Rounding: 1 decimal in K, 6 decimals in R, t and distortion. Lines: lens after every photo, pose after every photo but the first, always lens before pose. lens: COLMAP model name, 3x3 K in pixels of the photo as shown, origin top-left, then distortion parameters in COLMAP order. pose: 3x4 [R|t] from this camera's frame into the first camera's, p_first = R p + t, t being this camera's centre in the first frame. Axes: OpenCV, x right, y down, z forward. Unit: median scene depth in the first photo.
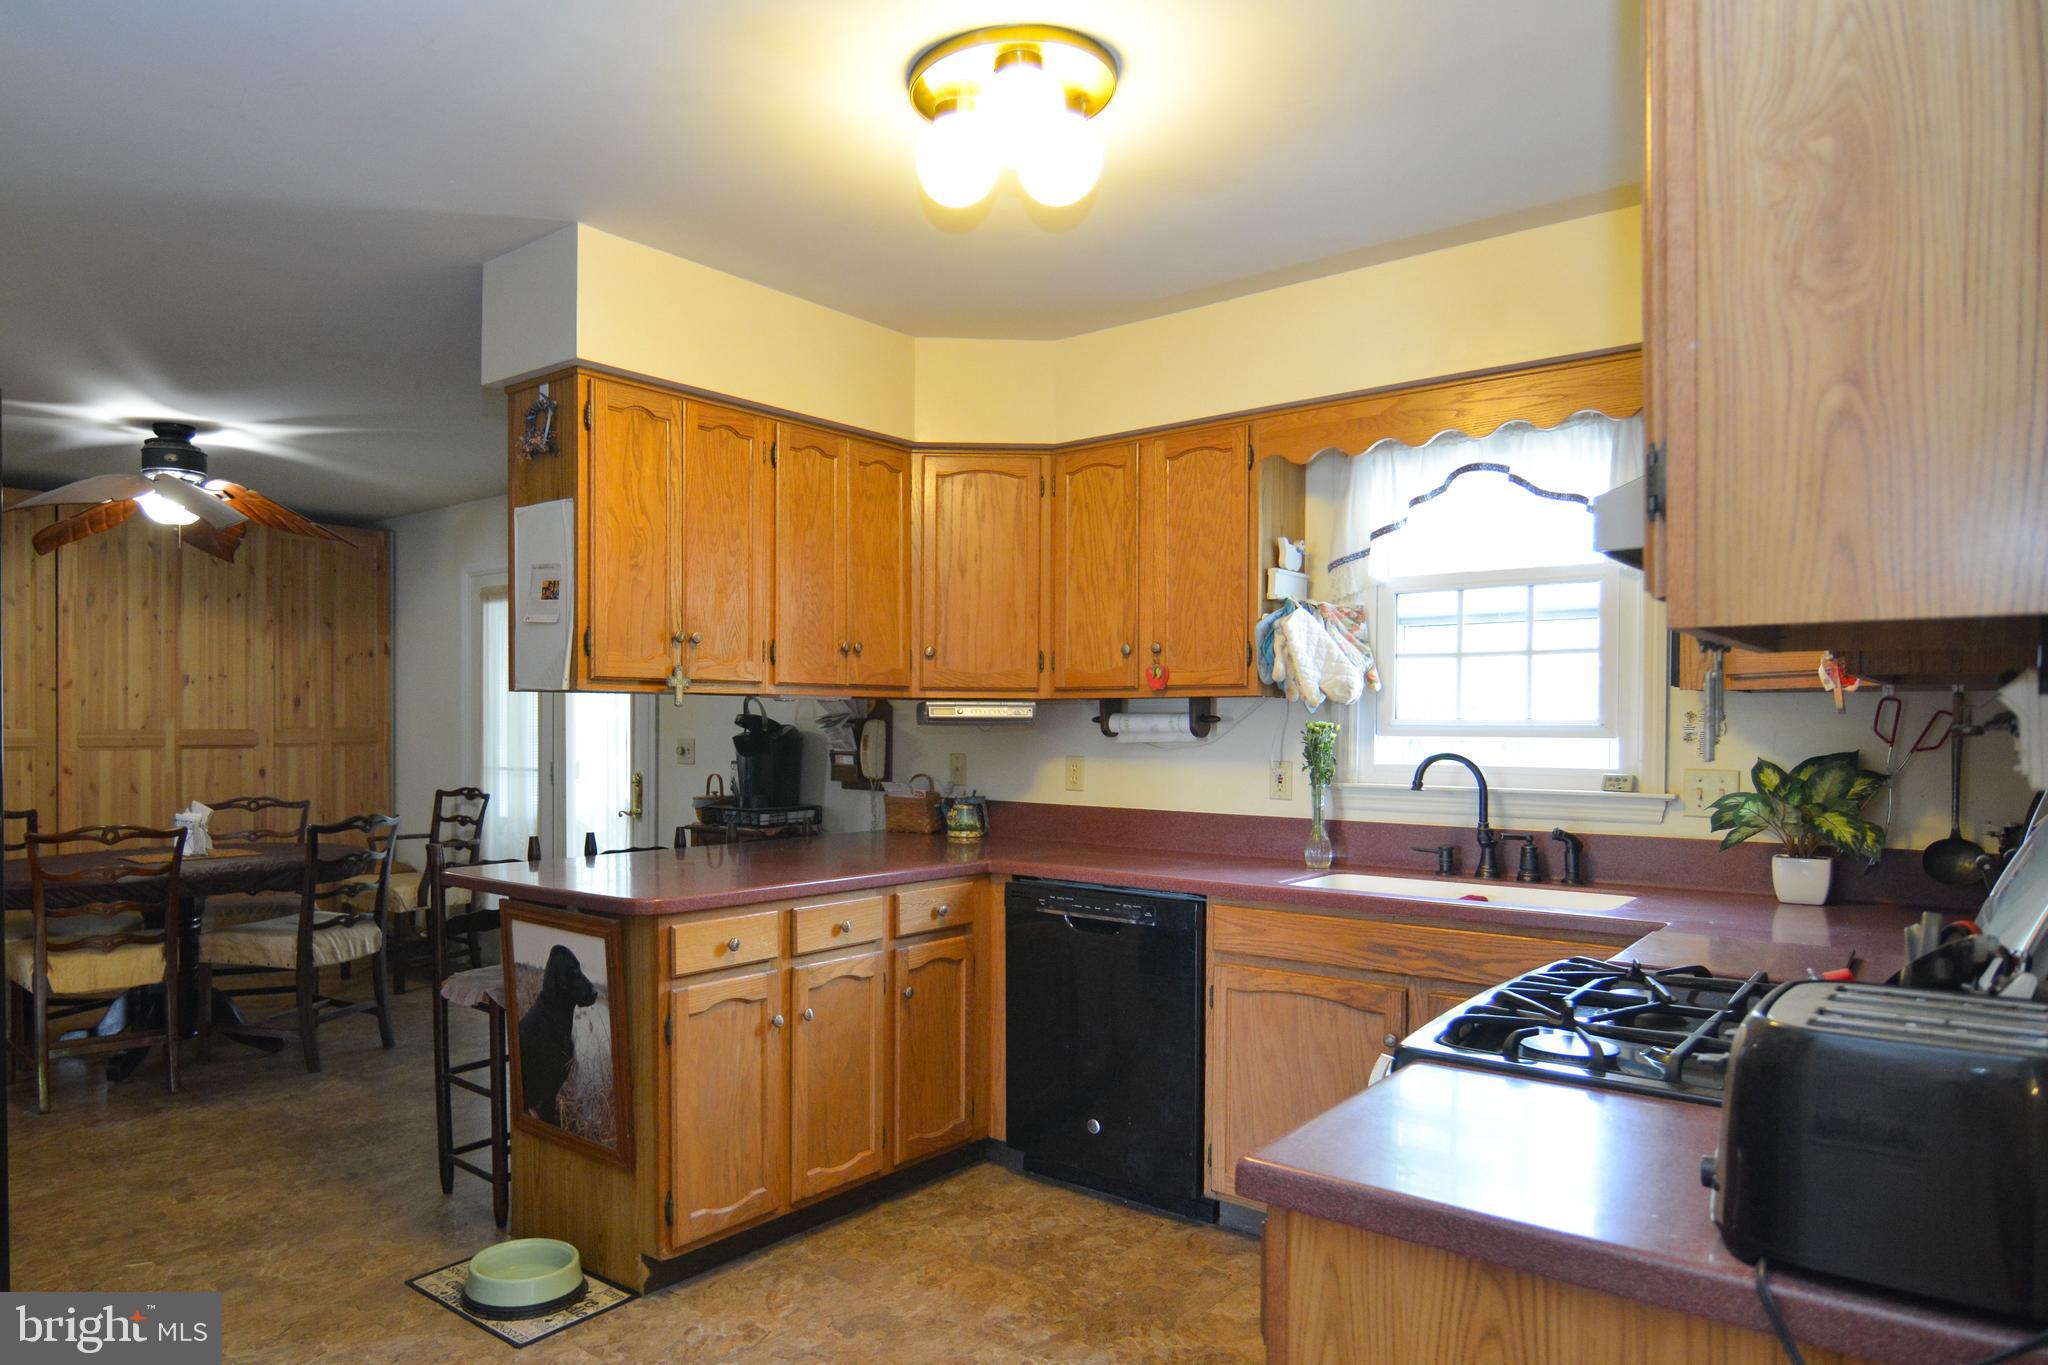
lens RADIAL K [[1297.0, 0, 911.4], [0, 1297.0, 740.3], [0, 0, 1]] dist [-0.001439, -0.000556]
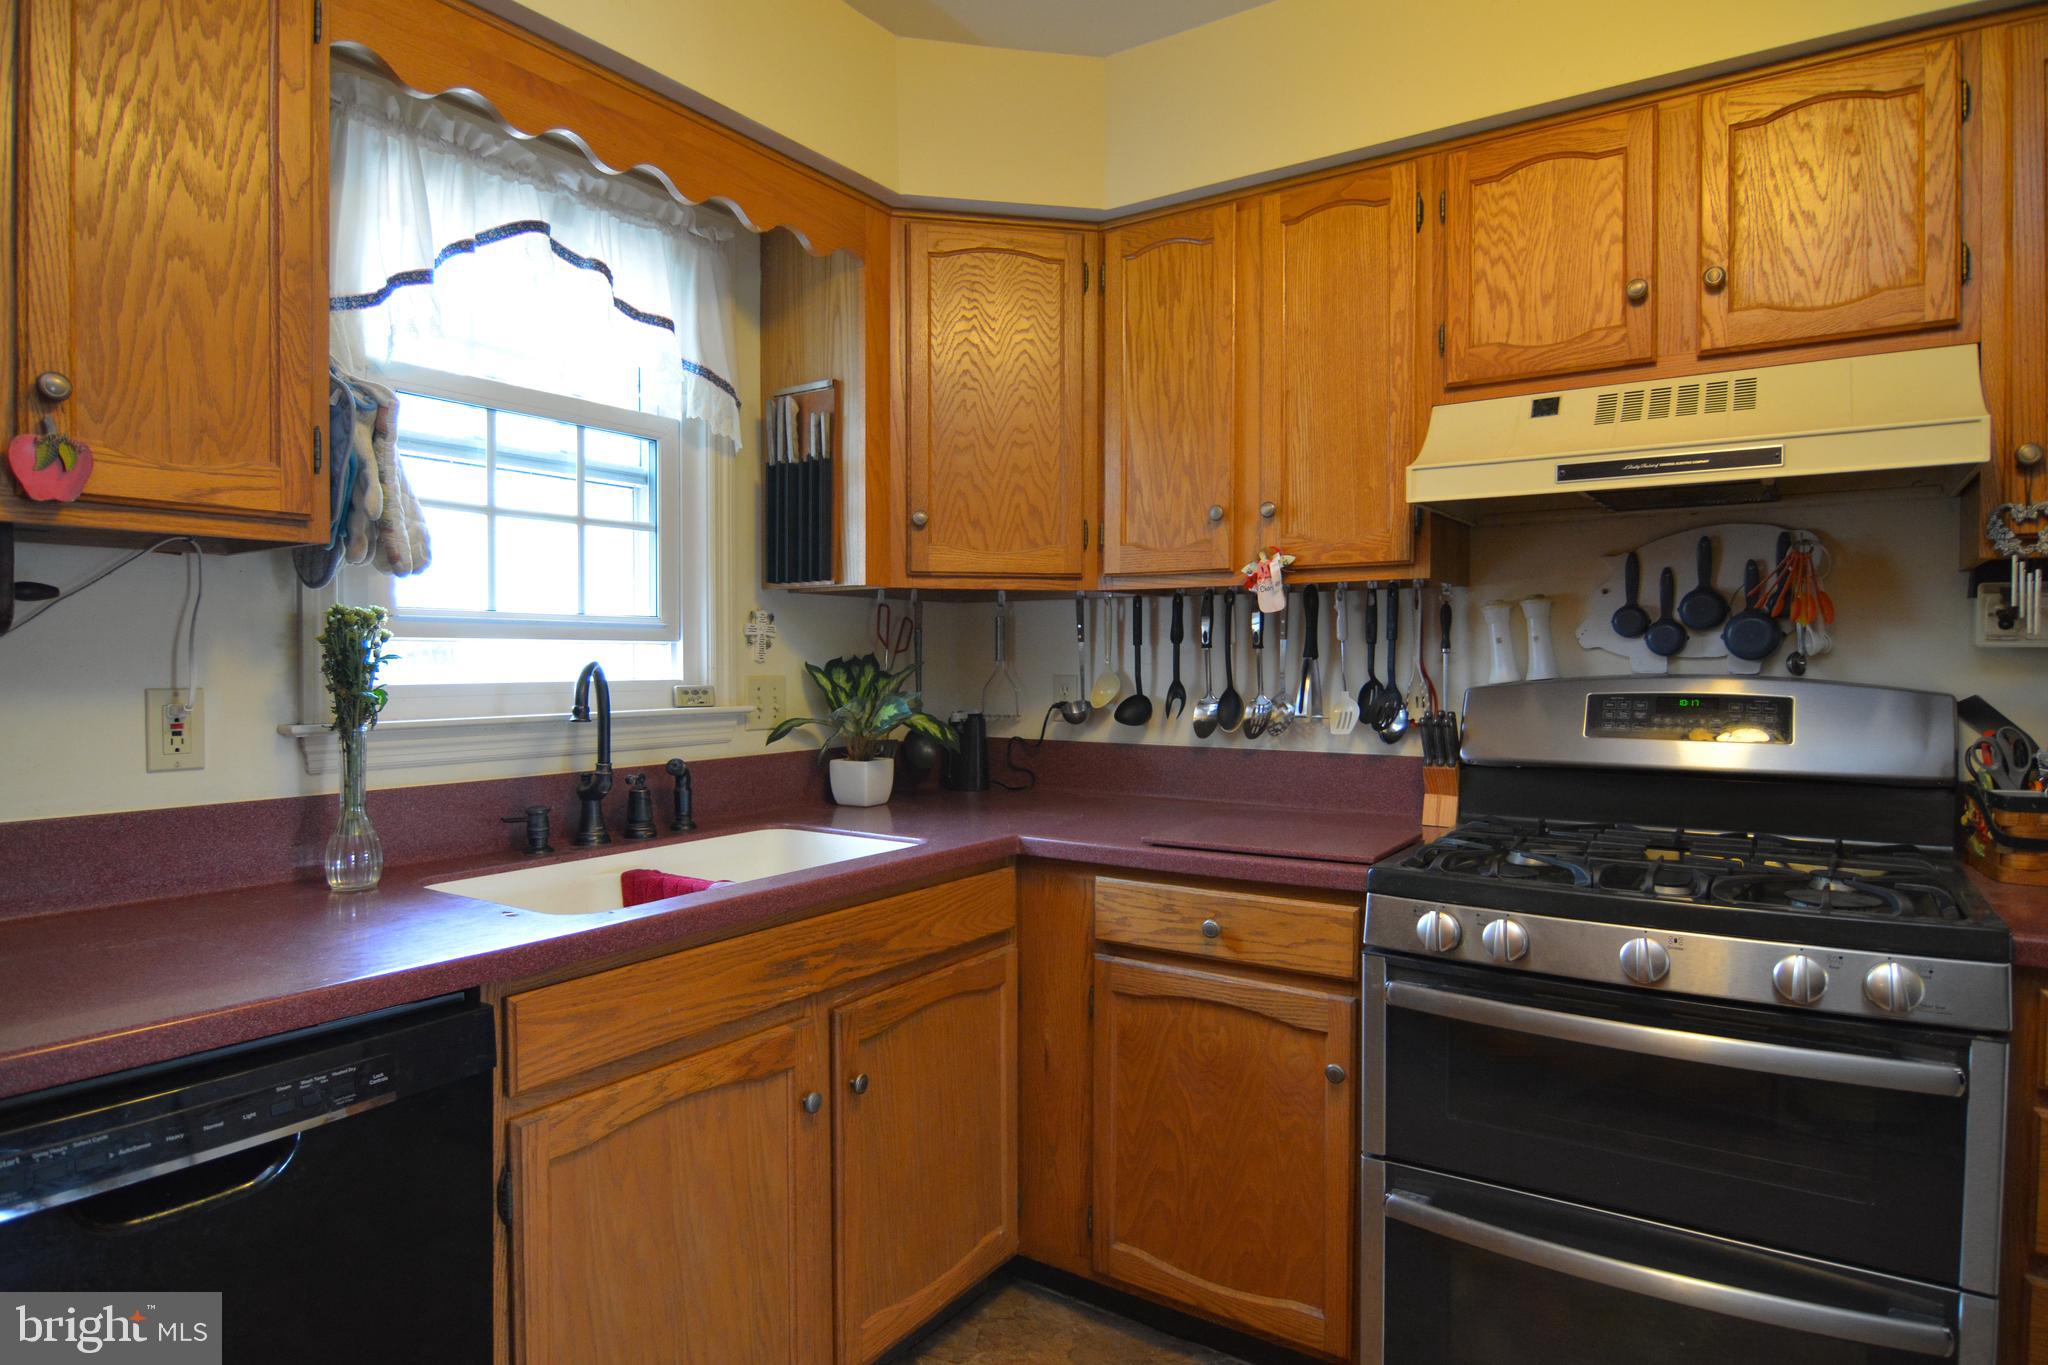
lens RADIAL K [[1132.4, 0, 1024.0], [0, 1132.4, 682.5], [0, 0, 1]] dist [-0.030145, -0.000434]
pose [[-0.118020, -0.023731, 0.992728, -0.172713], [0.013106, 0.999590, 0.025453, 0.009072], [-0.992925, 0.016014, -0.117661, 0.855312]]
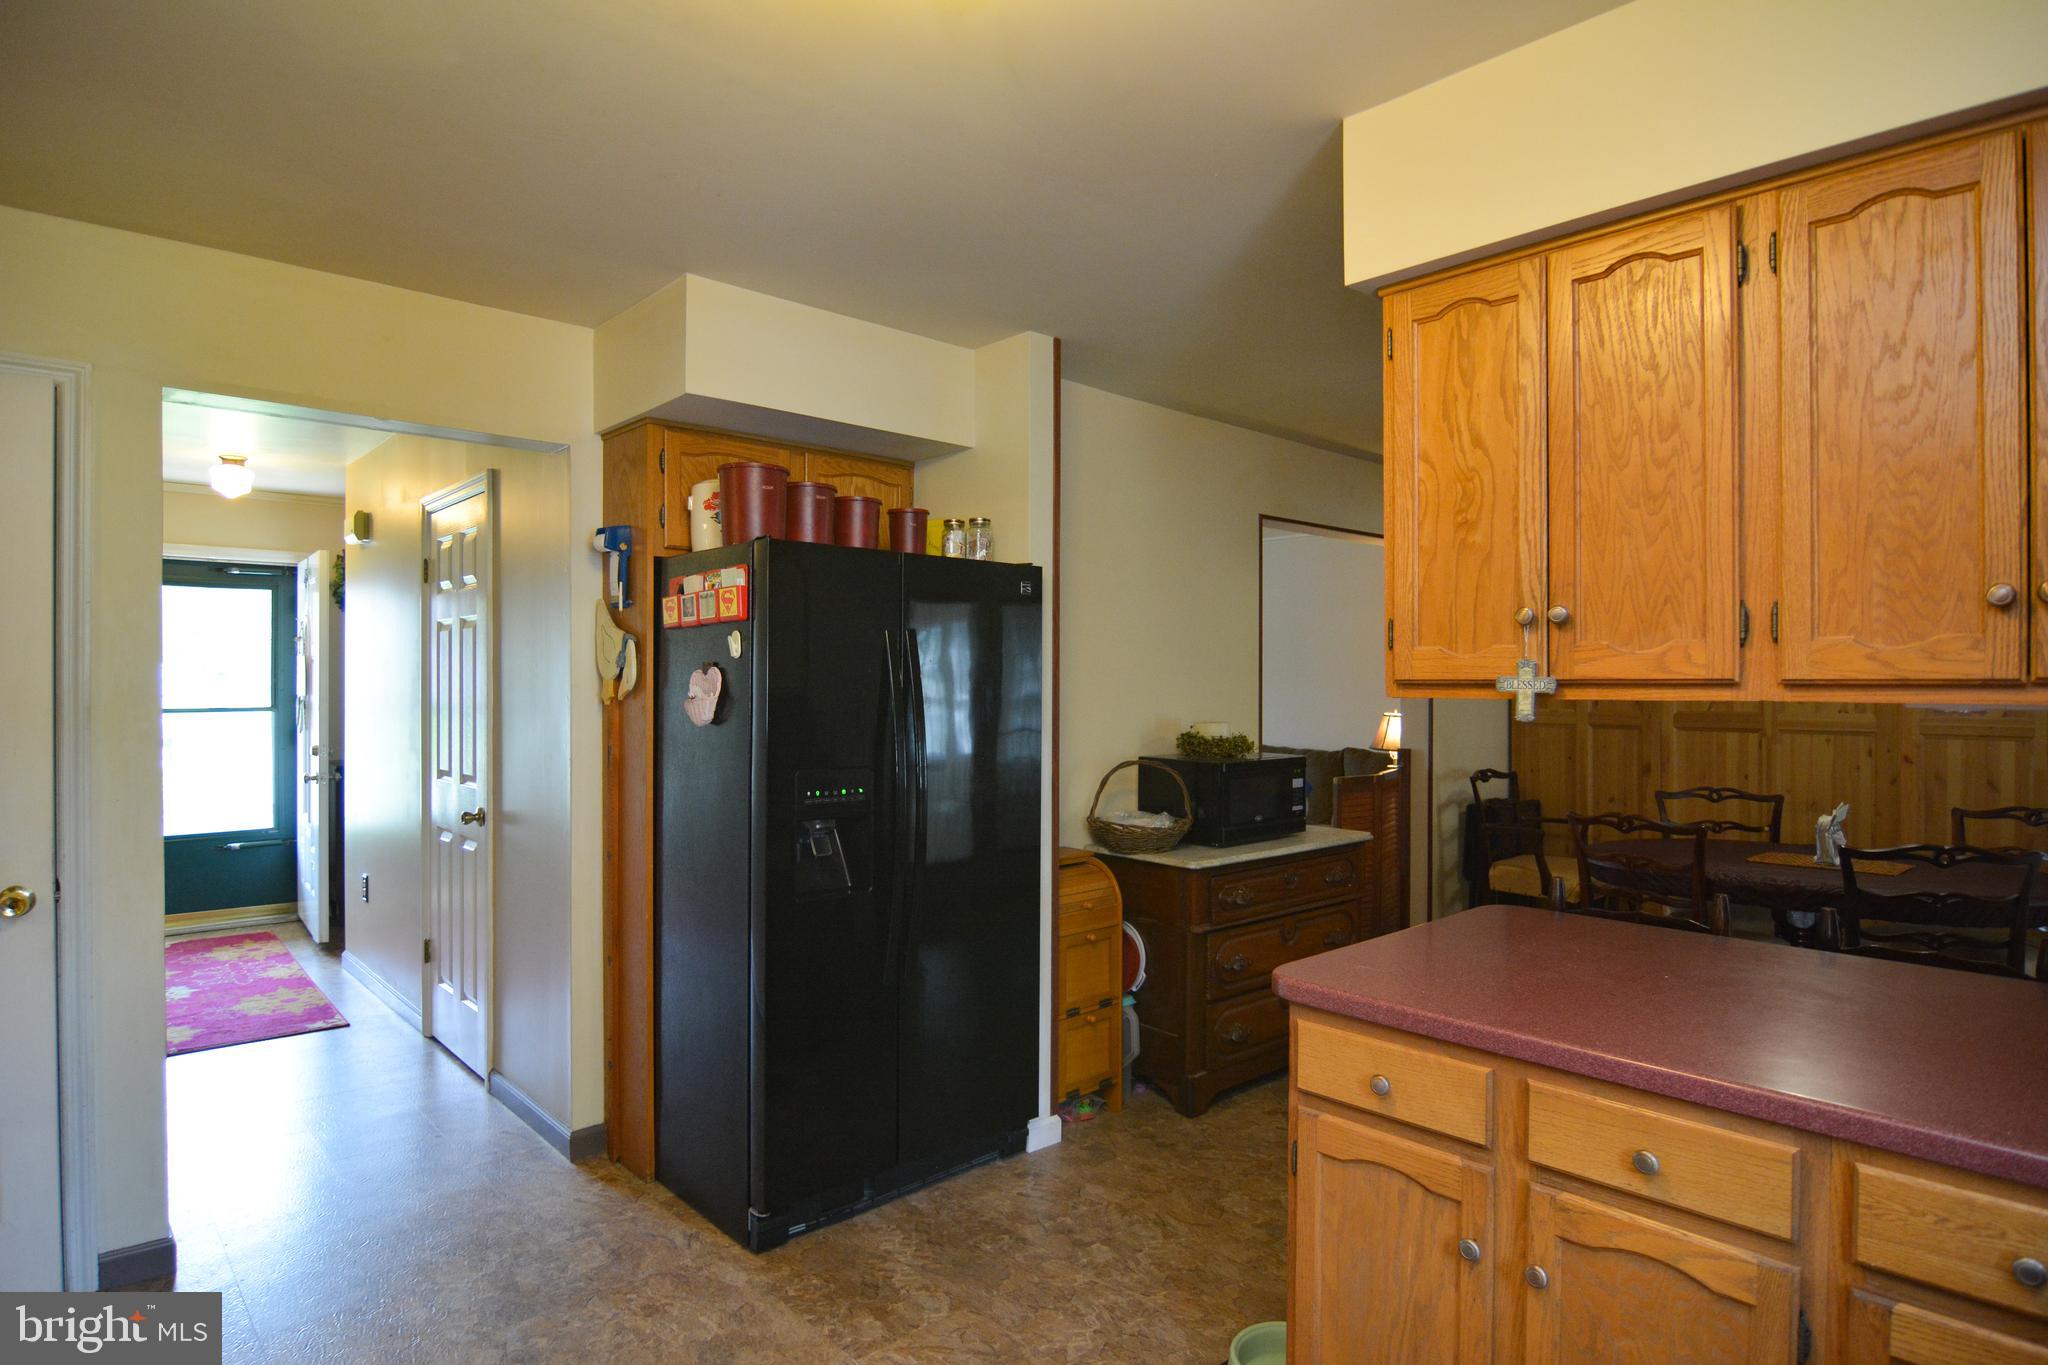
lens RADIAL K [[1132.4, 0, 1024.0], [0, 1132.4, 682.5], [0, 0, 1]] dist [-0.030145, -0.000434]
pose [[-0.122455, -0.001135, -0.992473, 0.418788], [-0.013460, 0.999909, 0.000518, -0.043106], [0.992383, 0.013422, -0.122460, 0.815701]]
